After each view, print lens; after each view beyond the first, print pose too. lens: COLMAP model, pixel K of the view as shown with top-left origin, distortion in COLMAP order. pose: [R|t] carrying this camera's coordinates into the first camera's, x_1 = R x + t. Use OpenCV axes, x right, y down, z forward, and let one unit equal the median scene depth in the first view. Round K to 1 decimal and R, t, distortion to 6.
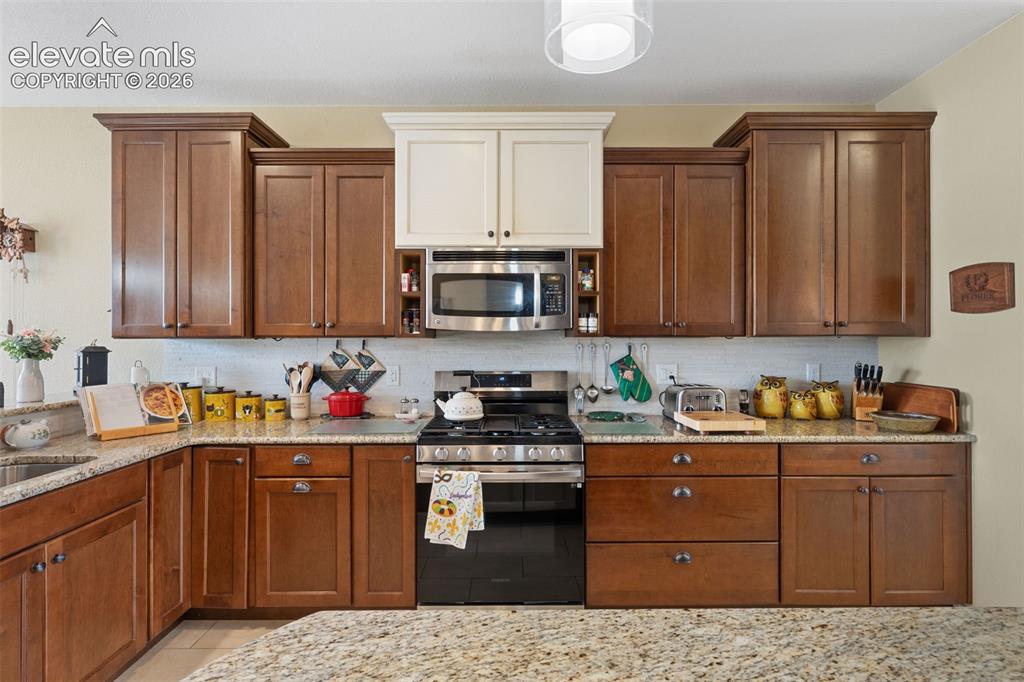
lens RADIAL K [[516.5, 0, 514.4], [0, 516.5, 332.5], [0, 0, 1]] dist [0.004350, -0.001387]
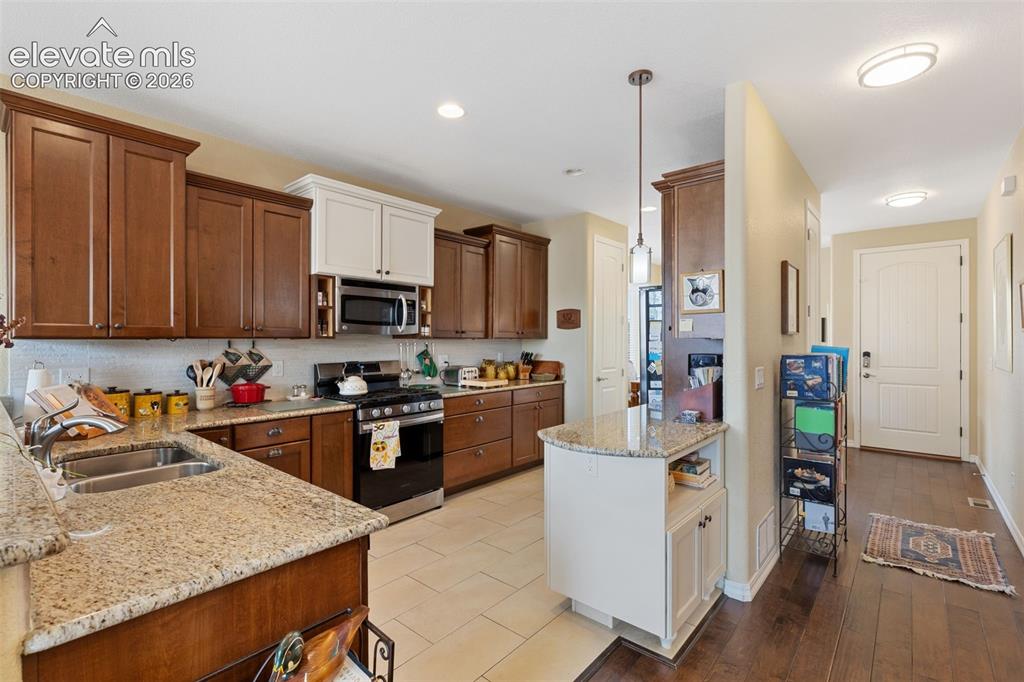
lens RADIAL K [[468.2, 0, 505.8], [0, 468.2, 339.3], [0, 0, 1]] dist [0.005013, 0.000371]
pose [[0.659809, 0.002030, 0.751430, -0.821499], [-0.008388, 0.999954, 0.004664, 0.001276], [-0.751386, -0.009380, 0.659796, -0.199425]]
